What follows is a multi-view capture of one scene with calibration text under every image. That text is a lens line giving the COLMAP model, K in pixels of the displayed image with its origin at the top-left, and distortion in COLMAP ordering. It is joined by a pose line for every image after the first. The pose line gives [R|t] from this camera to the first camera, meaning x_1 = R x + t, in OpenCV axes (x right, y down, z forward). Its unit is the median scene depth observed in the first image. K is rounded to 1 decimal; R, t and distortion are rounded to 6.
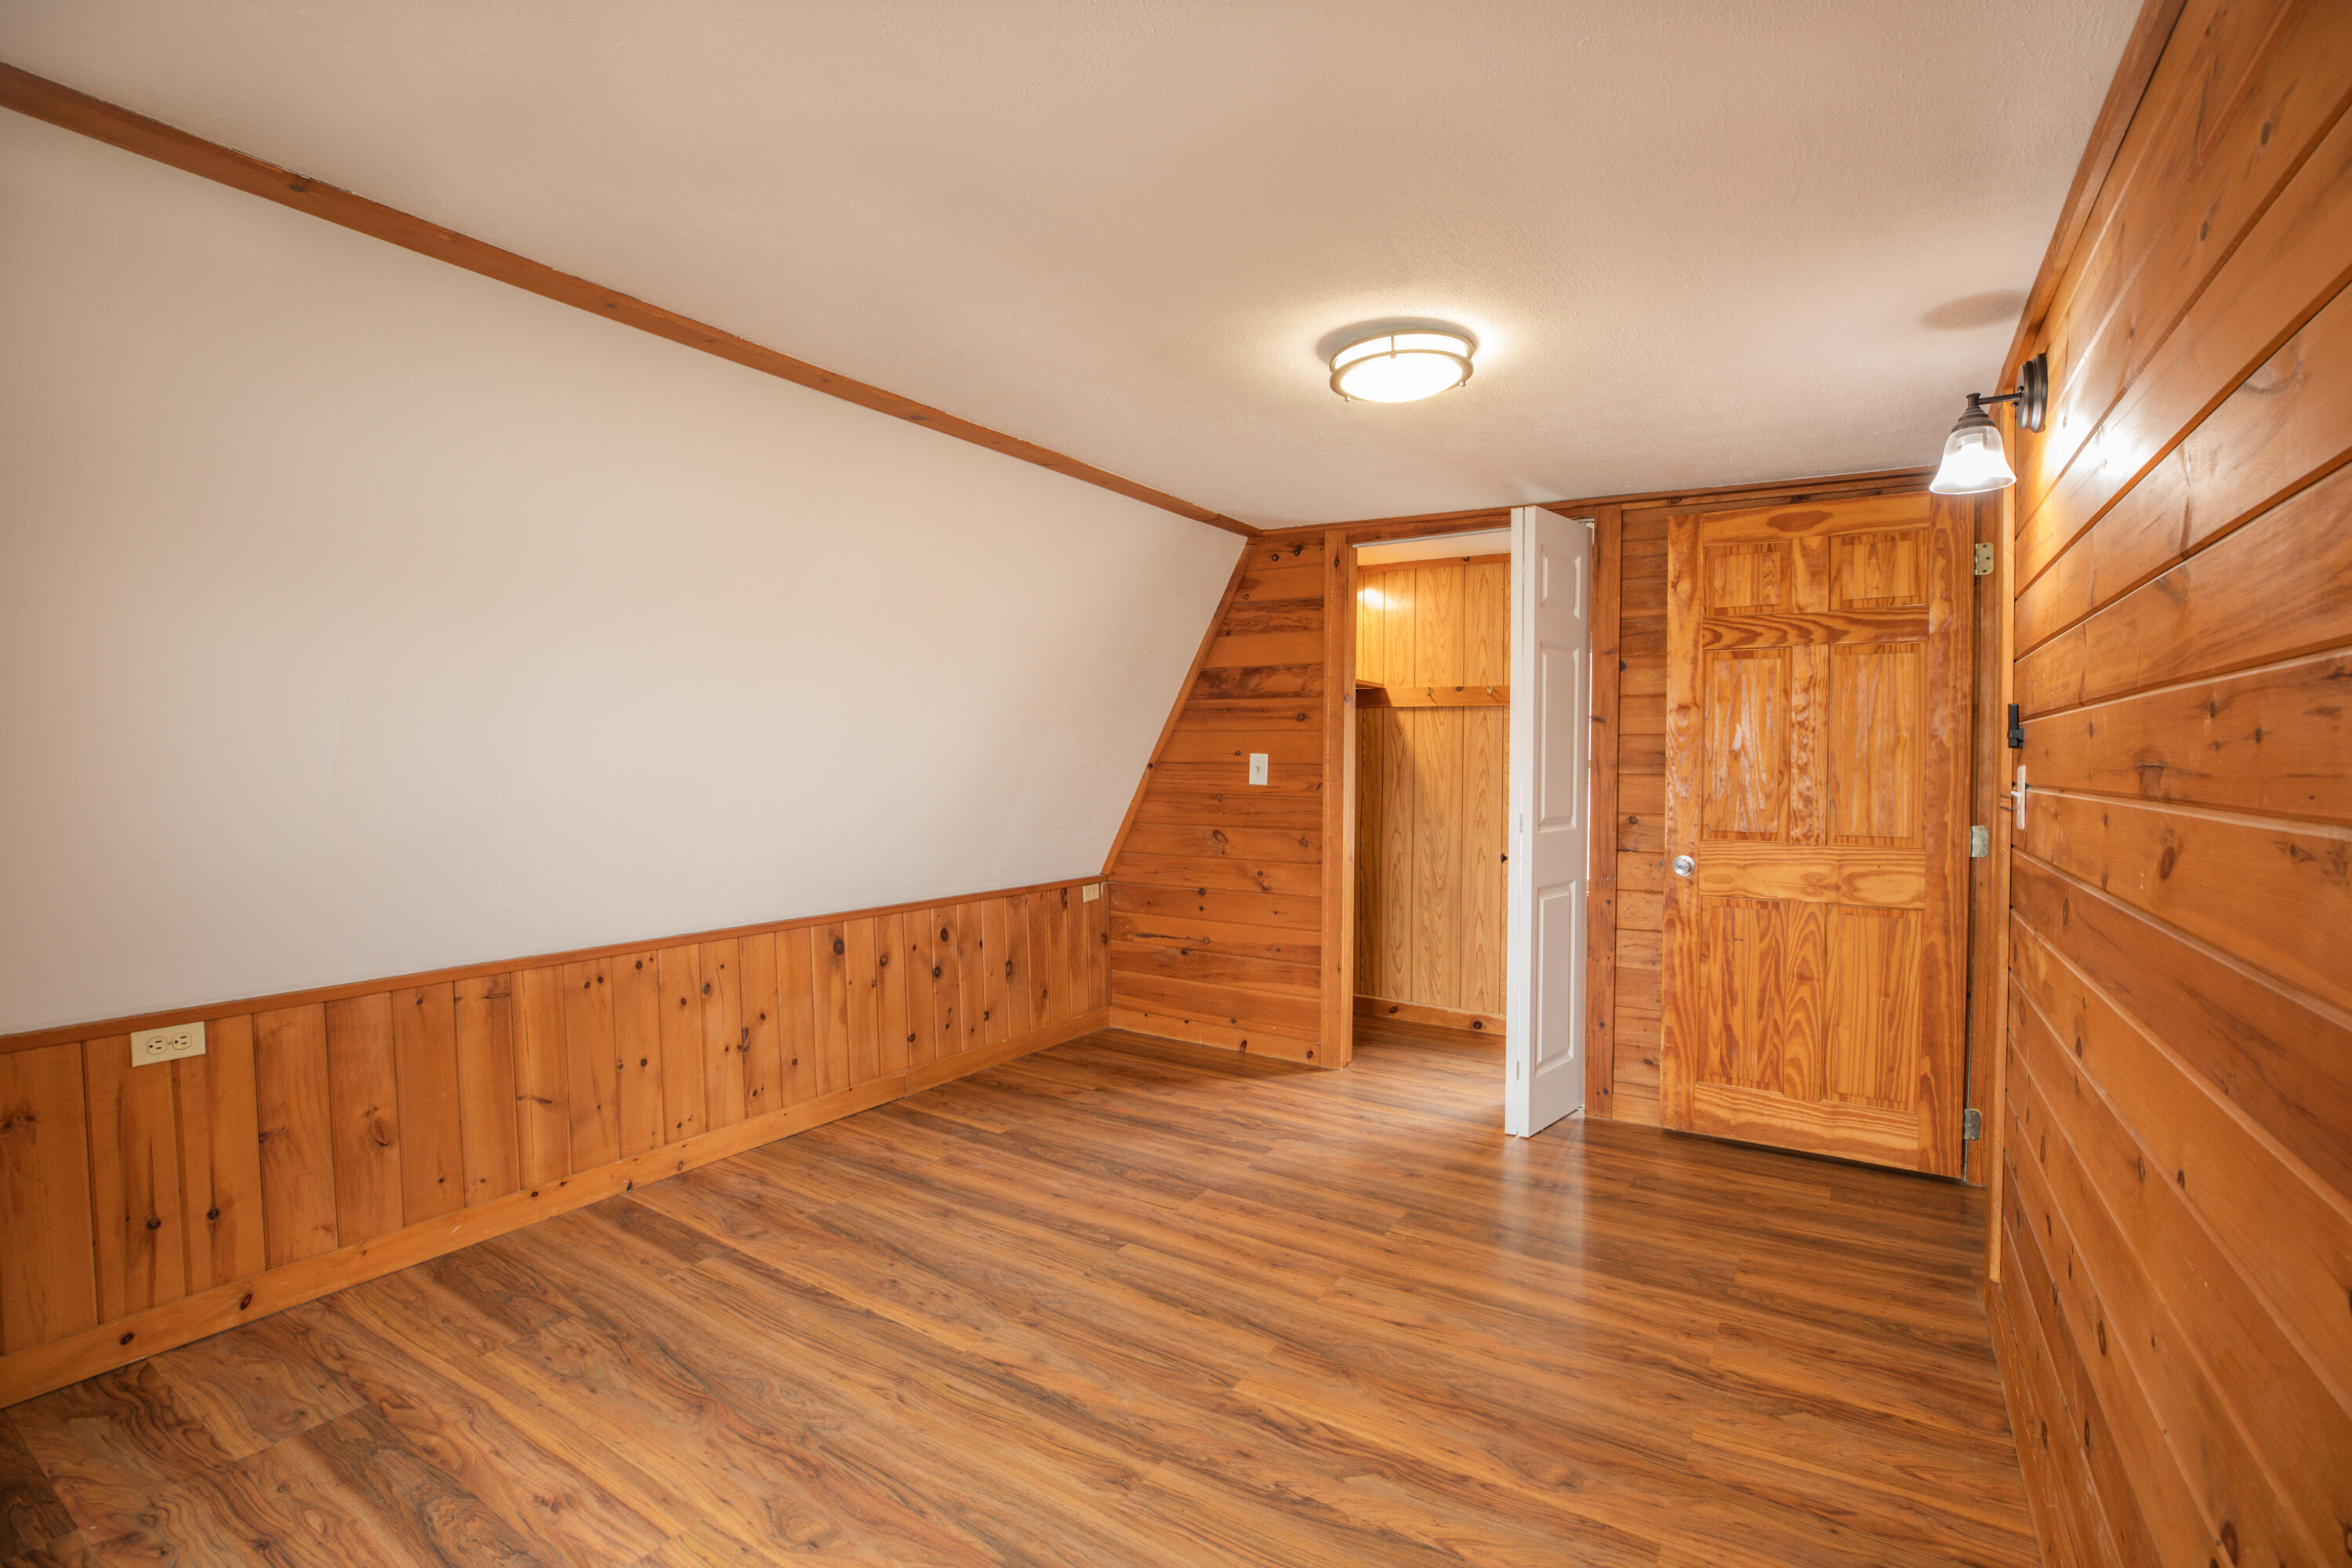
lens RADIAL K [[1073.3, 0, 1174.4], [0, 1073.3, 783.2], [0, 0, 1]] dist [-0.041772, 0.009143]
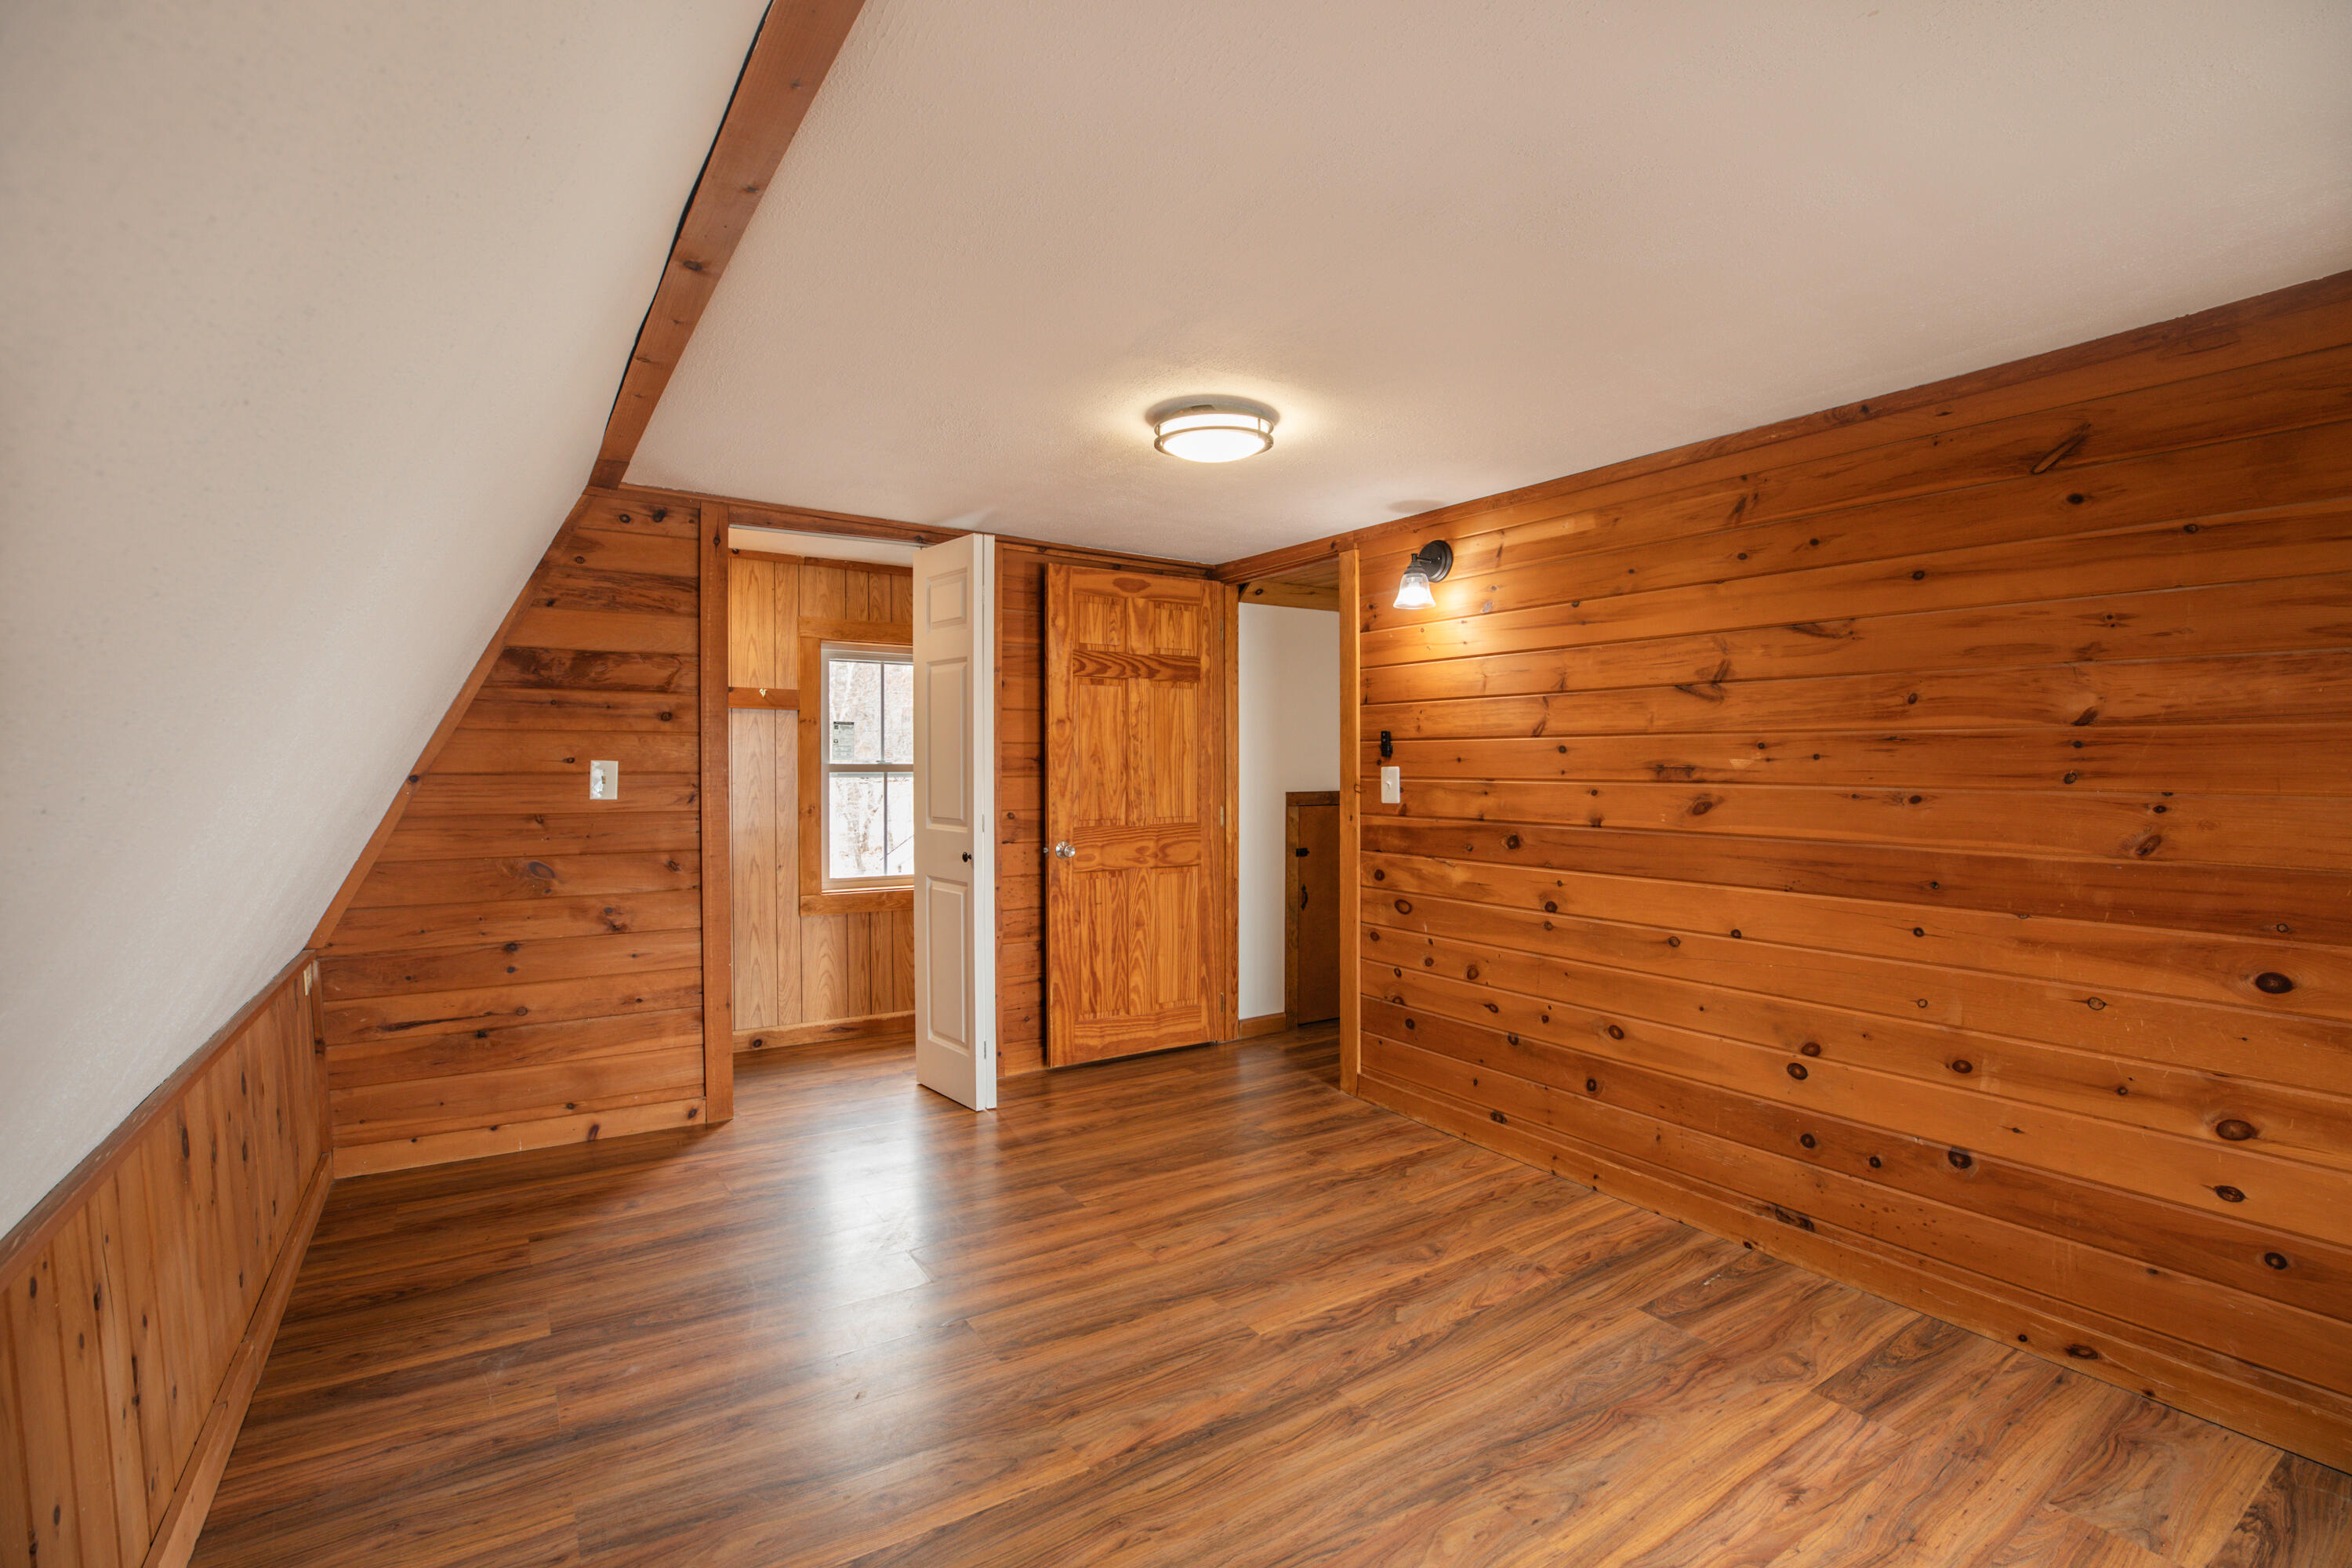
lens RADIAL K [[1073.3, 0, 1180.4], [0, 1073.3, 780.2], [0, 0, 1]] dist [-0.041772, 0.009143]
pose [[0.406535, -0.023253, 0.913339, -0.607133], [0.024945, 0.999586, 0.014346, -0.017722], [-0.913295, 0.016951, 0.406947, 0.377171]]
